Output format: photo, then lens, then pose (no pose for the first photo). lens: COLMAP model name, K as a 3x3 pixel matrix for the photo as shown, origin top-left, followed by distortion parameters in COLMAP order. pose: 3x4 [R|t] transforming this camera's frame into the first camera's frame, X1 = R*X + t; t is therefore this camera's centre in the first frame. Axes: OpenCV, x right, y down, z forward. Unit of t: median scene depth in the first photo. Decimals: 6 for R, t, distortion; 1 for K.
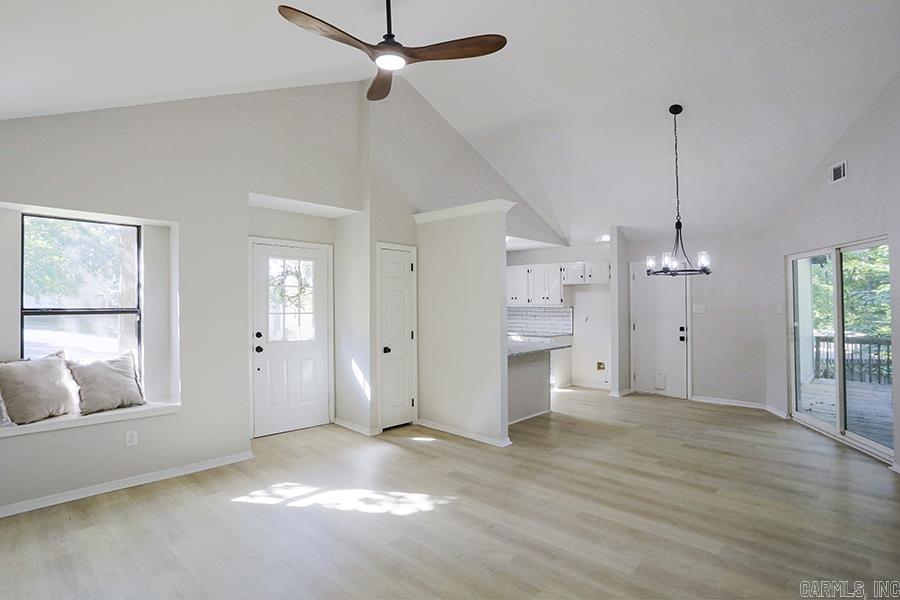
lens RADIAL K [[457.5, 0, 455.1], [0, 457.5, 281.3], [0, 0, 1]] dist [-0.076500, 0.027361]
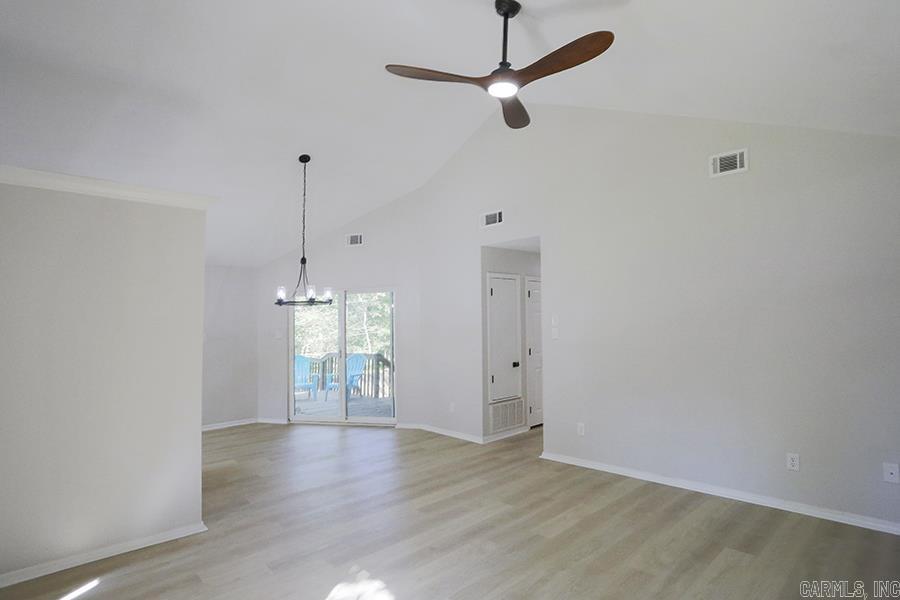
lens RADIAL K [[462.7, 0, 430.3], [0, 462.7, 291.3], [0, 0, 1]] dist [-0.038641, 0.001603]
pose [[0.102091, 0.062975, 0.992780, -0.584867], [-0.020575, 0.997914, -0.061185, 0.012978], [-0.994562, -0.014180, 0.103174, 0.531139]]
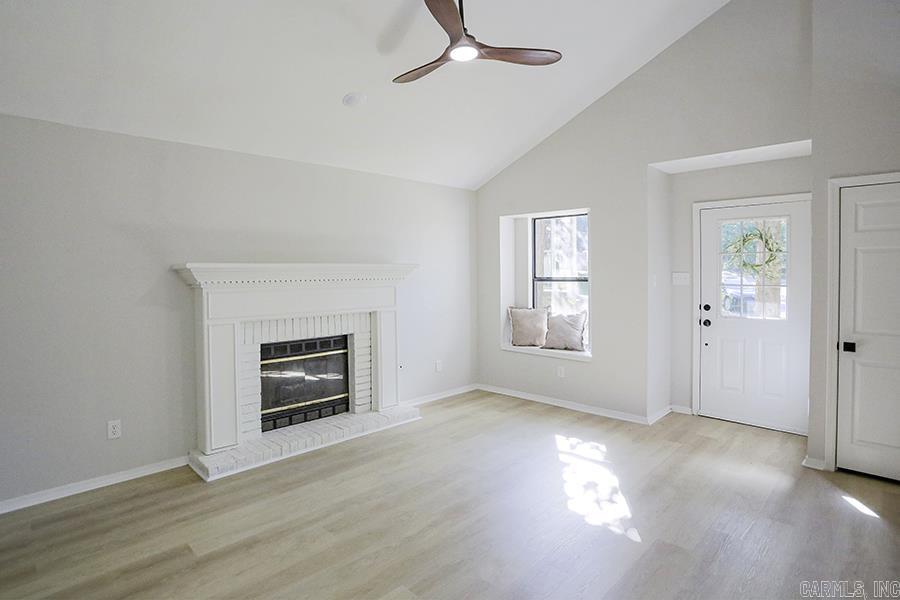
lens RADIAL K [[457.5, 0, 455.1], [0, 457.5, 281.3], [0, 0, 1]] dist [-0.076500, 0.027361]
pose [[-0.000447, 0.018246, -0.999833, 0.481105], [0.048811, 0.998642, 0.018202, 0.022870], [0.998808, -0.048794, -0.001337, 0.488157]]
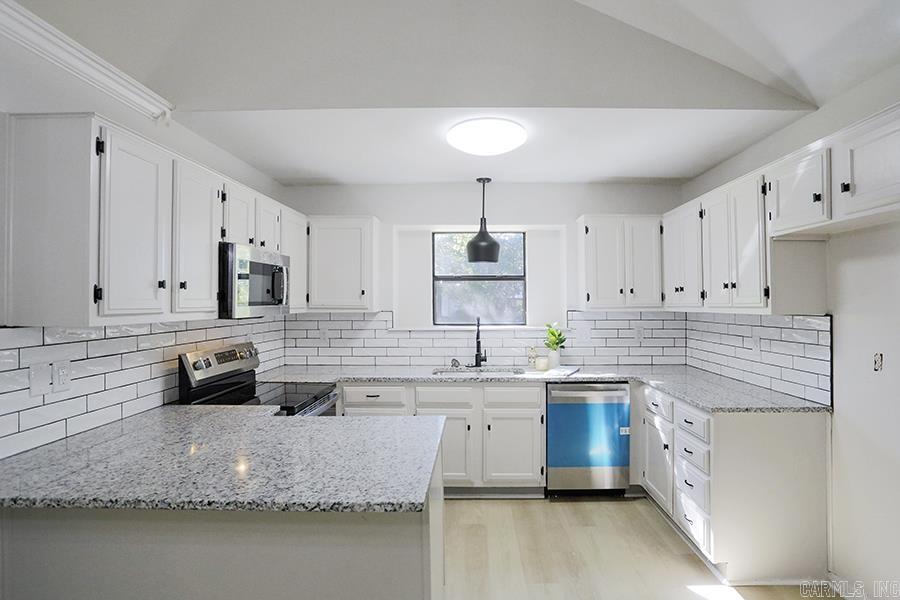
lens RADIAL K [[473.9, 0, 493.8], [0, 473.9, 296.6], [0, 0, 1]] dist [-0.032578, 0.001403]
pose [[0.723327, -0.015332, -0.690335, 0.518163], [0.037638, 0.999143, 0.017246, 0.054197], [0.689479, -0.038457, 0.723284, 1.077255]]
